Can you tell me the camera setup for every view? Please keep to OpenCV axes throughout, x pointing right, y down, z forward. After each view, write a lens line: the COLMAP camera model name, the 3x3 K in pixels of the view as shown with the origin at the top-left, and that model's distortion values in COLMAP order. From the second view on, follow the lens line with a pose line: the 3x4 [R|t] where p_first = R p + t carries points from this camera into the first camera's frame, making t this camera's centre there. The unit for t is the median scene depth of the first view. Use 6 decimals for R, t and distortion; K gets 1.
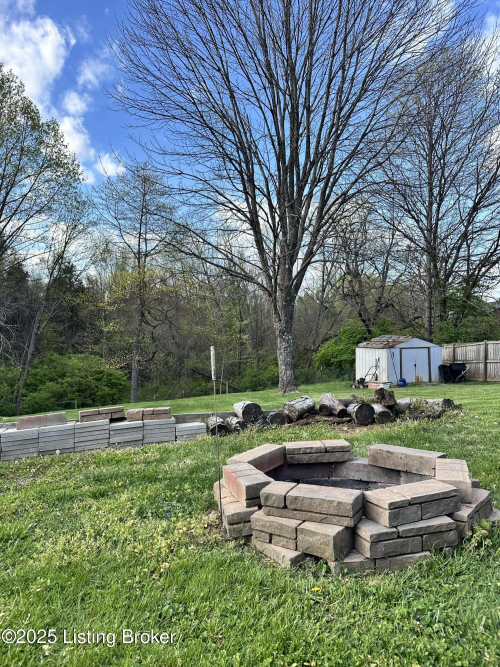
lens RADIAL K [[480.1, 0, 251.0], [0, 480.1, 330.9], [0, 0, 1]] dist [0.056889, -0.053443]
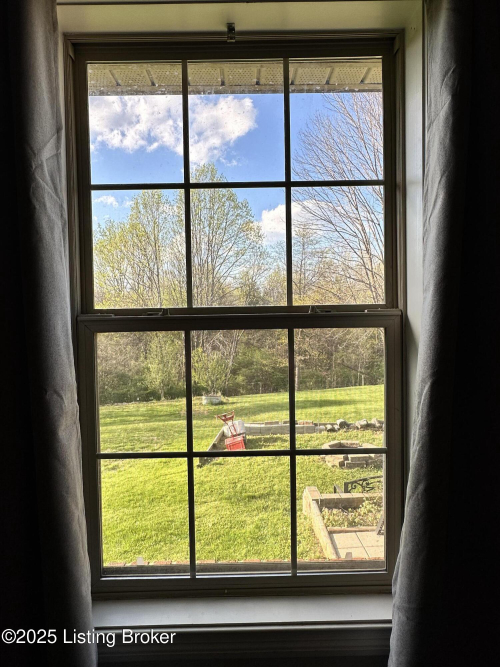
lens RADIAL K [[387.8, 0, 248.1], [0, 387.8, 334.7], [0, 0, 1]] dist [0.002817, 0.000081]
pose [[0.934884, -0.003378, -0.354938, 0.287074], [0.017568, 0.999170, 0.036765, -0.438450], [0.354519, -0.040606, 0.934167, -1.248830]]
